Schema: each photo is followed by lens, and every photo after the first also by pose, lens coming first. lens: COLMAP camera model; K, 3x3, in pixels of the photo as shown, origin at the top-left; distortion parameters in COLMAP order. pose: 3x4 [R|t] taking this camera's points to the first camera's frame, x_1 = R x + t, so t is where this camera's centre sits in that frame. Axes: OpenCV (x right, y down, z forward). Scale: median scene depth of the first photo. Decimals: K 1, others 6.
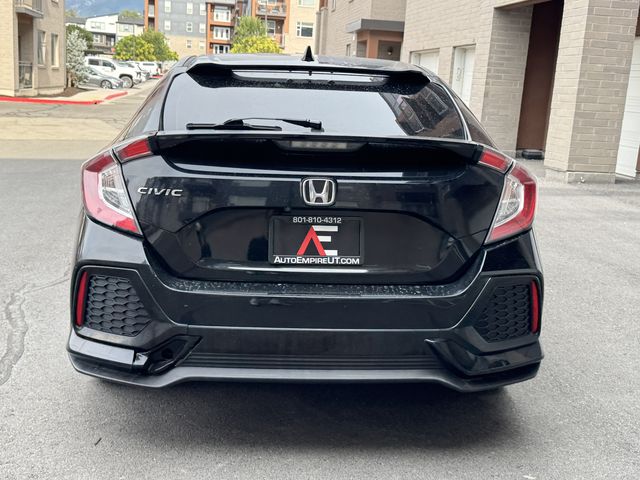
lens RADIAL K [[749.1, 0, 310.6], [0, 749.1, 230.5], [0, 0, 1]] dist [0.198030, -0.459264]
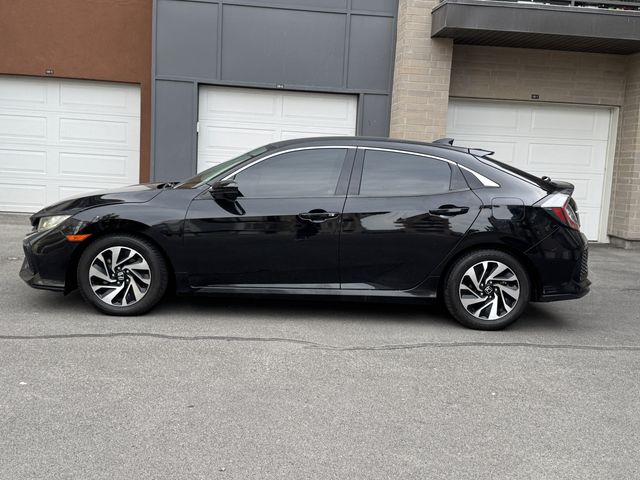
lens RADIAL K [[749.1, 0, 310.6], [0, 749.1, 230.5], [0, 0, 1]] dist [0.198030, -0.459264]
pose [[0.030232, -0.152416, 0.987854, -2.486260], [0.141807, 0.978963, 0.146704, -0.441881], [-0.989433, 0.135650, 0.051209, 1.627052]]
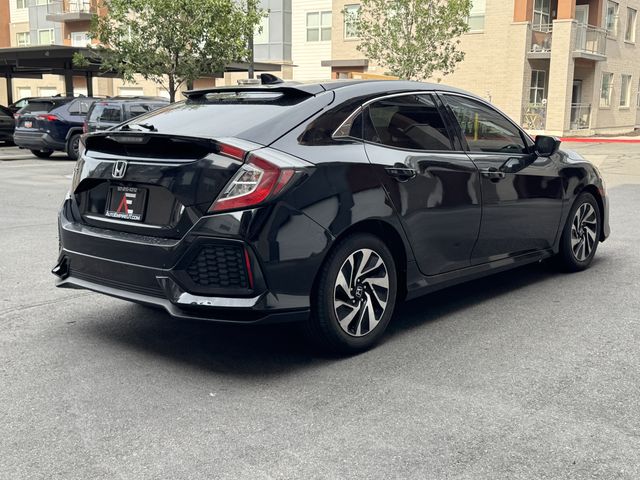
lens RADIAL K [[749.1, 0, 310.6], [0, 749.1, 230.5], [0, 0, 1]] dist [0.198030, -0.459264]
pose [[0.701238, 0.065086, -0.709950, 1.282448], [-0.105432, 0.994342, -0.012979, 0.046626], [0.705088, 0.083953, 0.704132, 0.196277]]
